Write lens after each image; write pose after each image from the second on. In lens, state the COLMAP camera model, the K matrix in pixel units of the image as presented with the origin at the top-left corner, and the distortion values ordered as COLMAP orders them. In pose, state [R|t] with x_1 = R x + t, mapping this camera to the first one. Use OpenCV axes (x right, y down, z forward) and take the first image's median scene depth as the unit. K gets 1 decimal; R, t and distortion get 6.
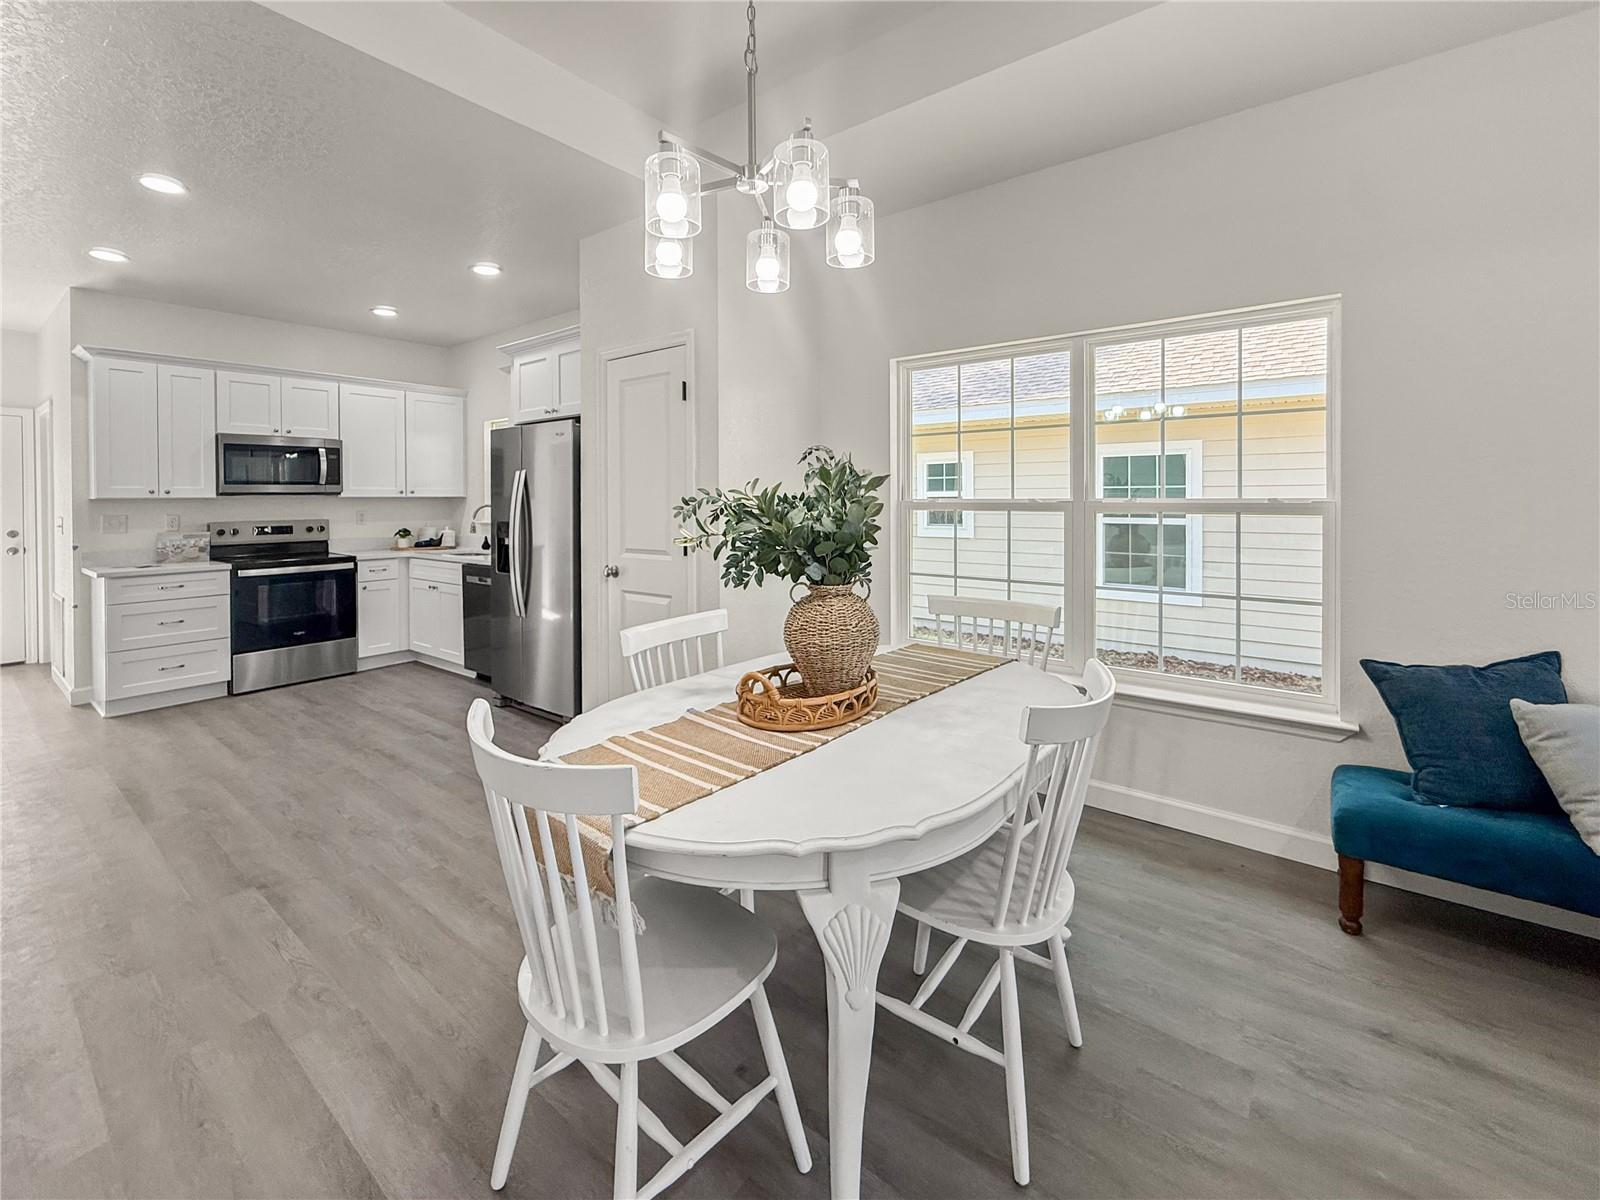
lens RADIAL K [[676.0, 0, 806.2], [0, 676.0, 515.7], [0, 0, 1]] dist [-0.006339, 0.001603]
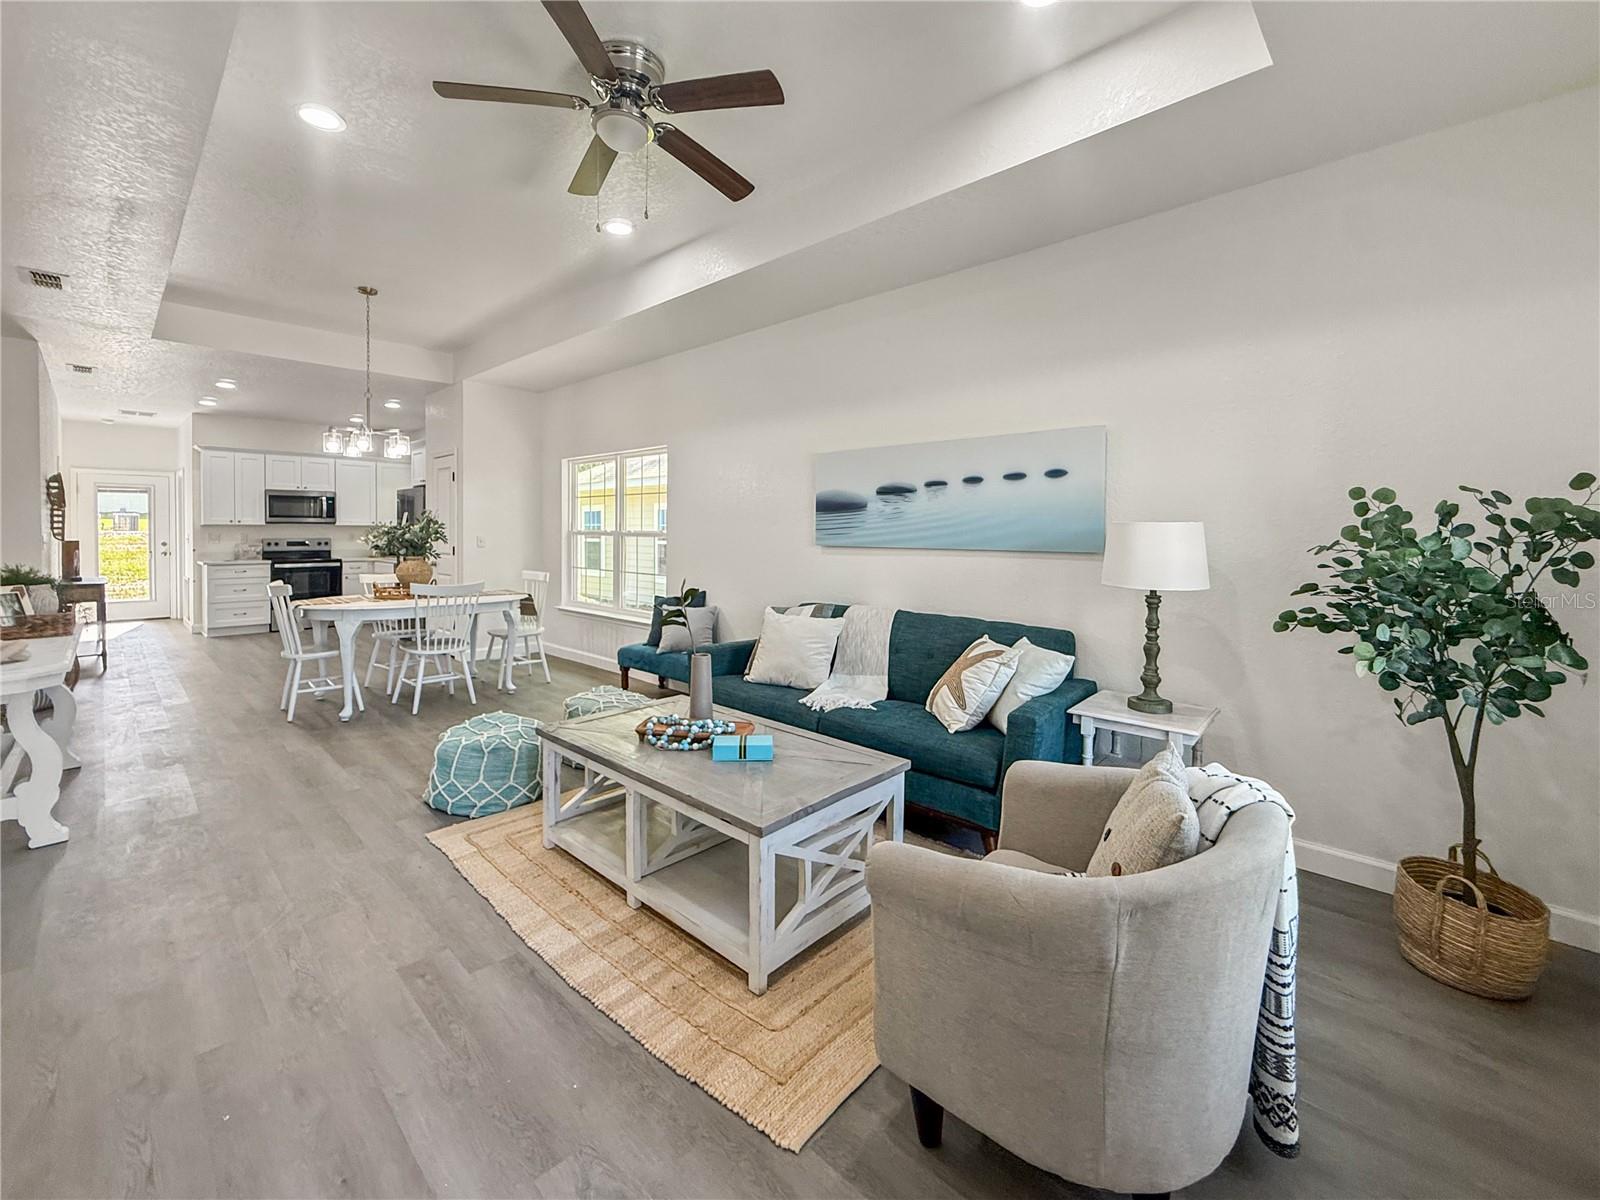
lens RADIAL K [[653.5, 0, 791.6], [0, 653.5, 555.5], [0, 0, 1]] dist [-0.000840, 0.000479]
pose [[0.994927, 0.016869, -0.099178, 0.723364], [-0.015698, 0.999798, 0.012576, 0.012070], [0.099370, -0.010955, 0.994990, -0.623081]]
